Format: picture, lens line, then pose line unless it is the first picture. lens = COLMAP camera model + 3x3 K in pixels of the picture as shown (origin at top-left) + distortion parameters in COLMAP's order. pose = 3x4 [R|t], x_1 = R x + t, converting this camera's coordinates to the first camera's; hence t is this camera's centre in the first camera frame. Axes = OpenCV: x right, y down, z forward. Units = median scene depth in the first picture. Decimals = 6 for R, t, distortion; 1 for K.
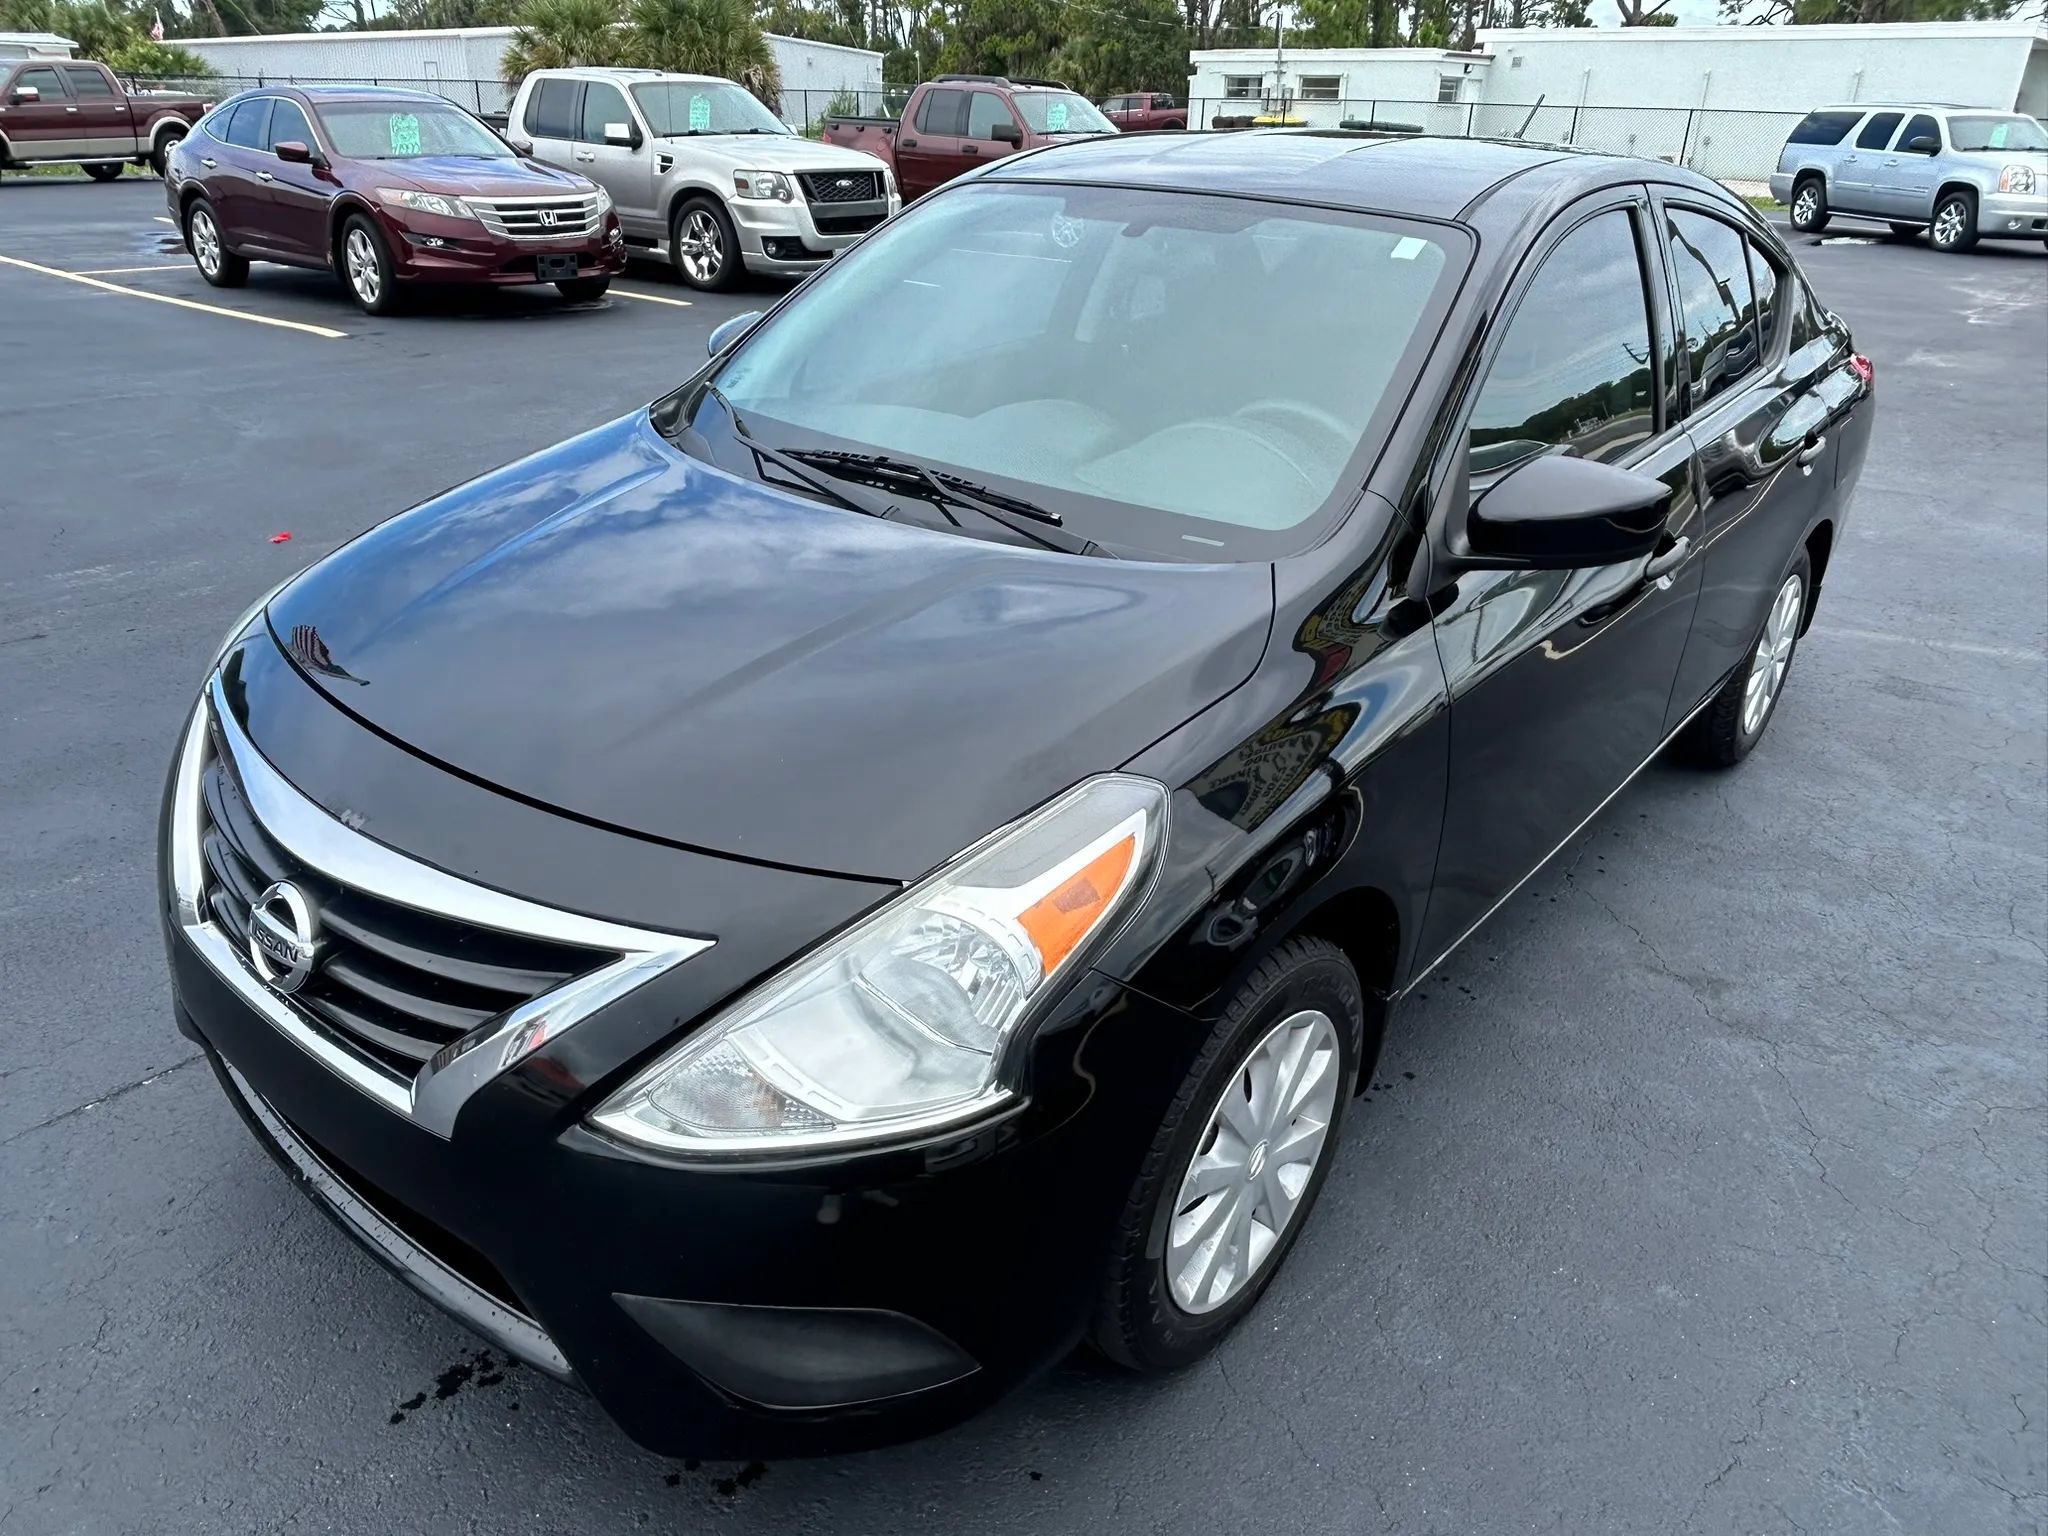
lens RADIAL K [[1448.6, 0, 1011.7], [0, 1448.6, 765.9], [0, 0, 1]] dist [-0.005790, 0.000759]
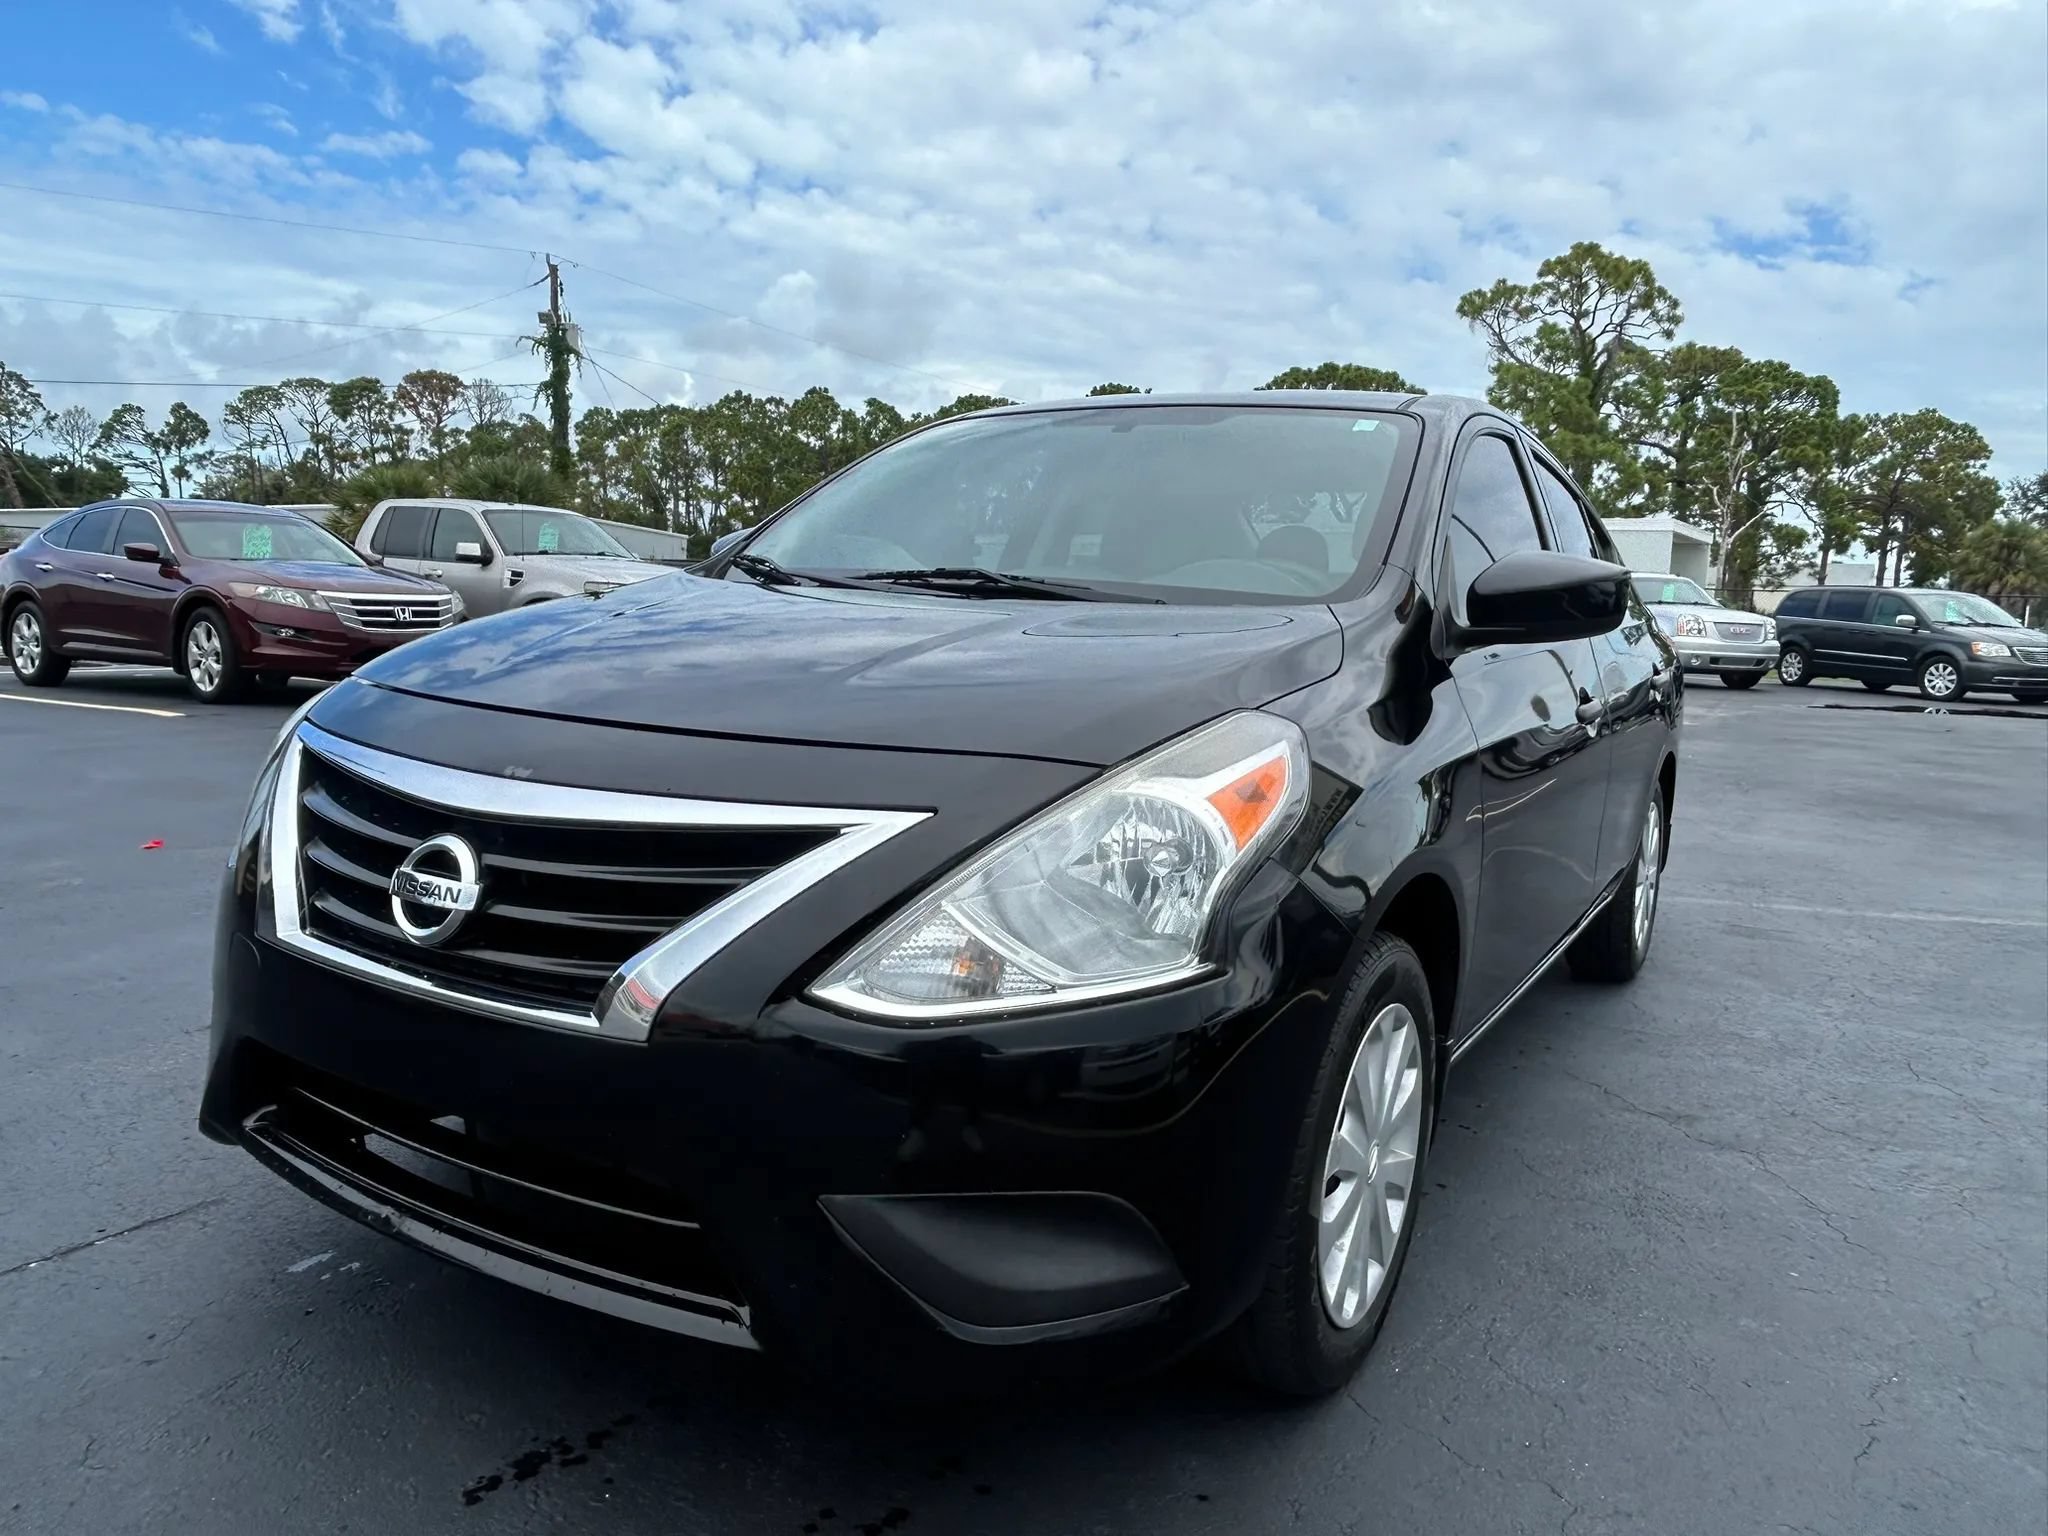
lens RADIAL K [[1448.6, 0, 1020.4], [0, 1448.6, 766.2], [0, 0, 1]] dist [-0.005790, 0.000759]
pose [[0.988521, -0.003672, 0.151039, -0.140985], [0.049558, 0.952273, -0.301197, 0.189747], [-0.142724, 0.305224, 0.941524, 0.001646]]
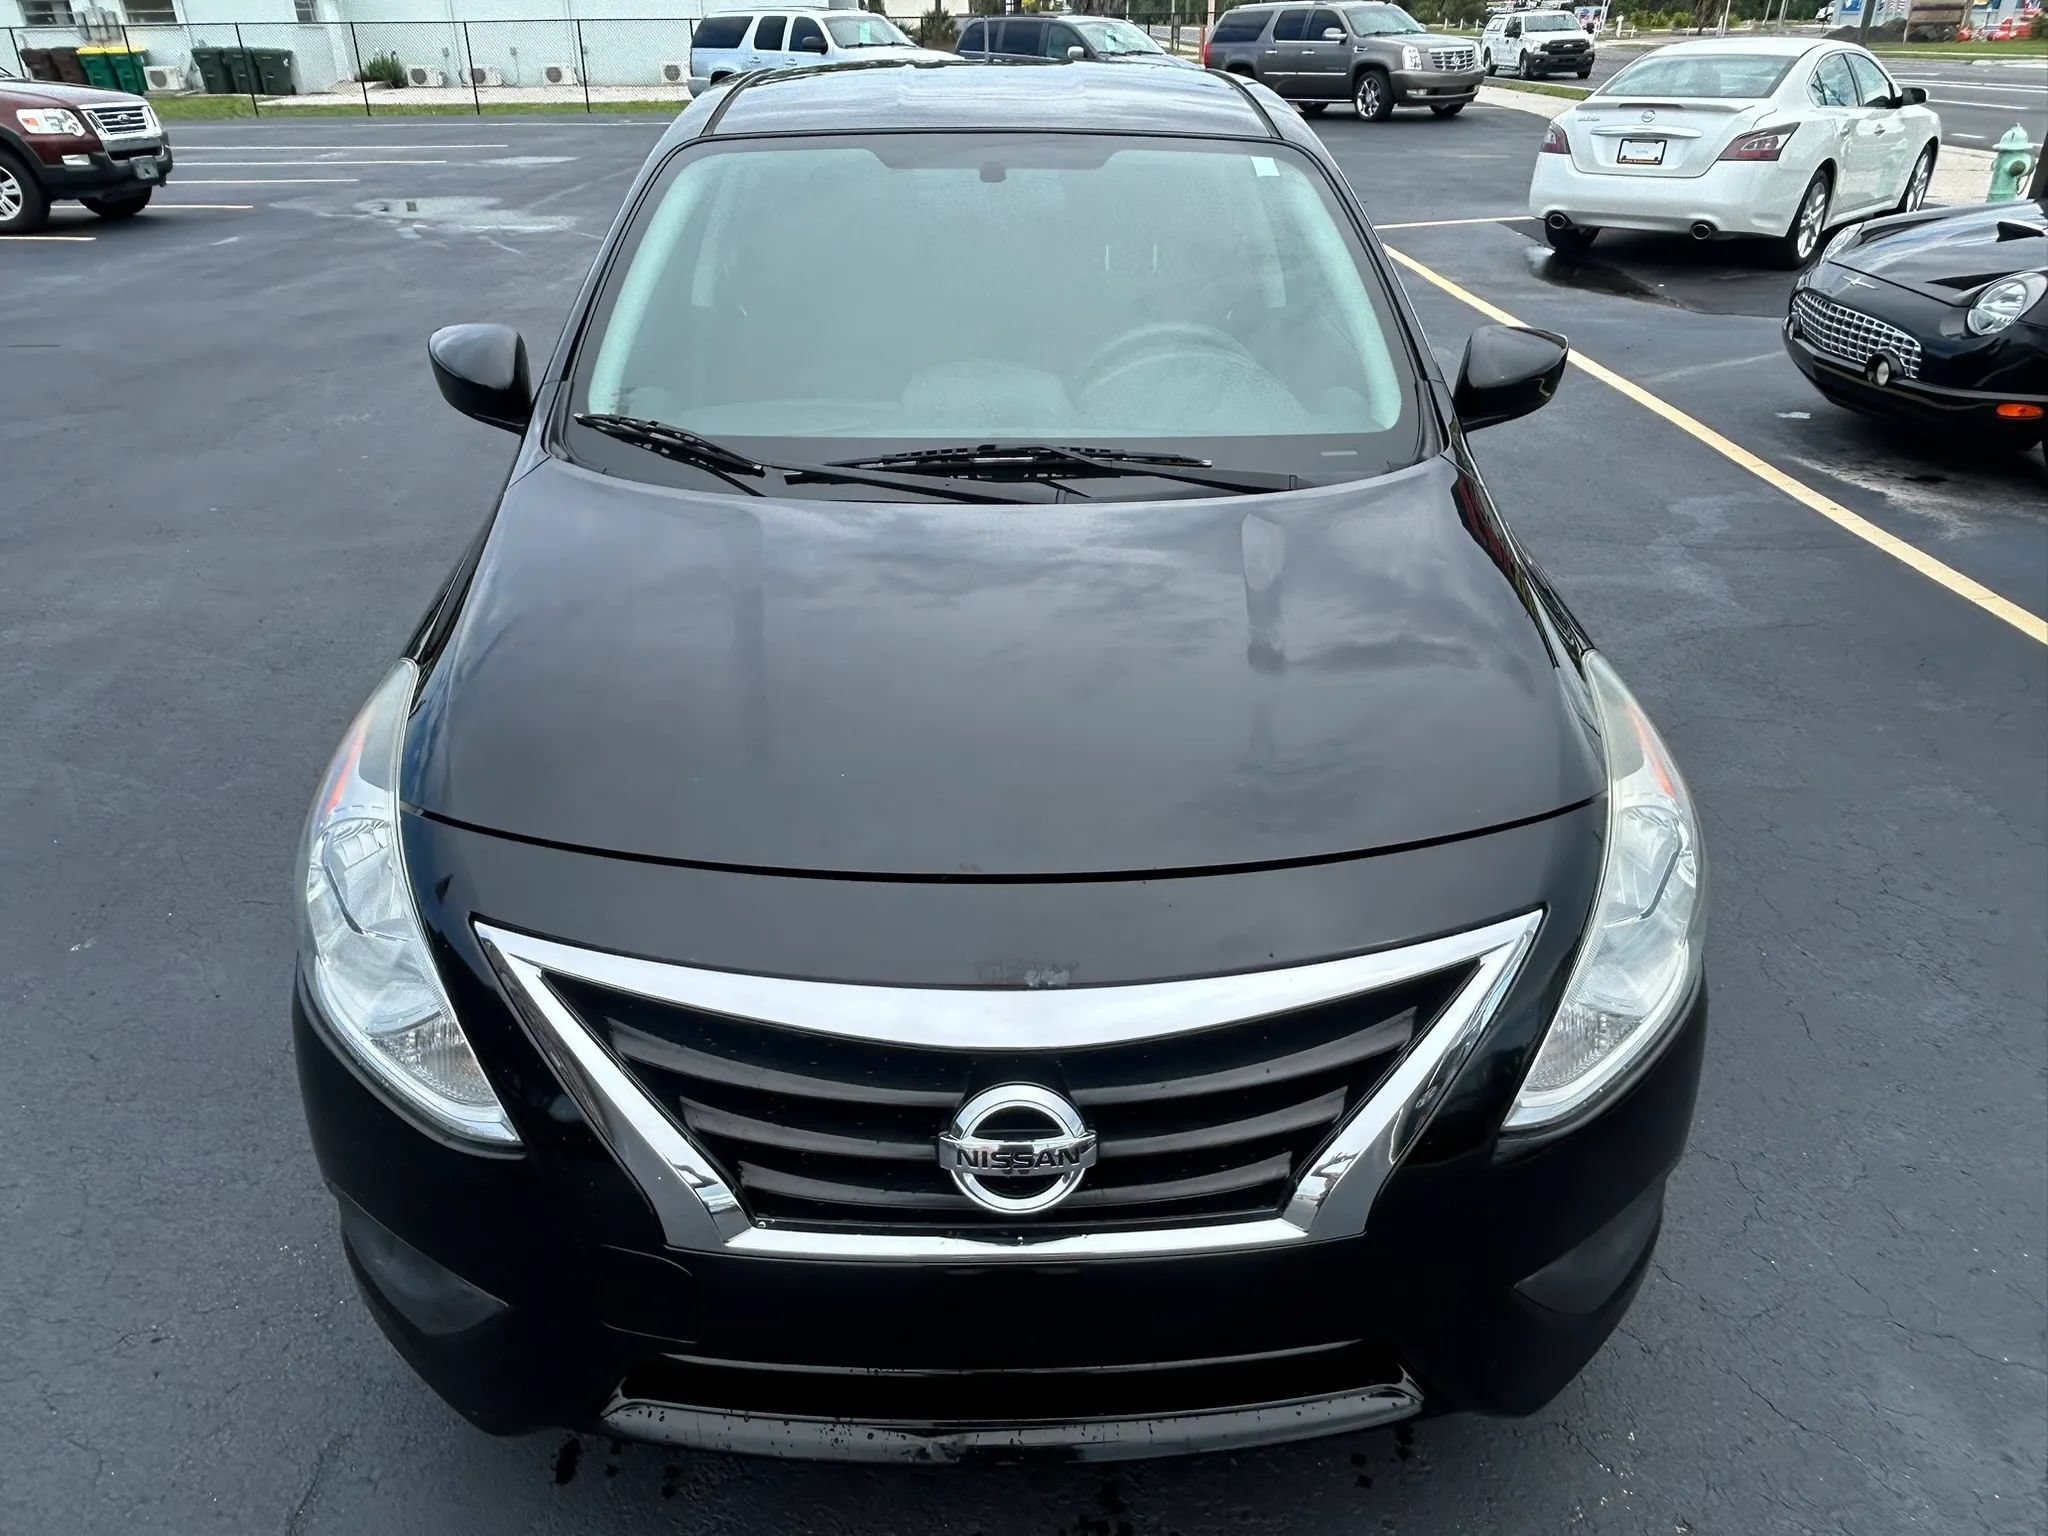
lens RADIAL K [[1448.6, 0, 1017.7], [0, 1448.6, 764.7], [0, 0, 1]] dist [-0.005790, 0.000759]
pose [[0.752747, -0.328058, 0.570745, -0.481221], [0.300075, 0.942666, 0.146070, -0.108098], [-0.585941, 0.061312, 0.808031, 0.183299]]
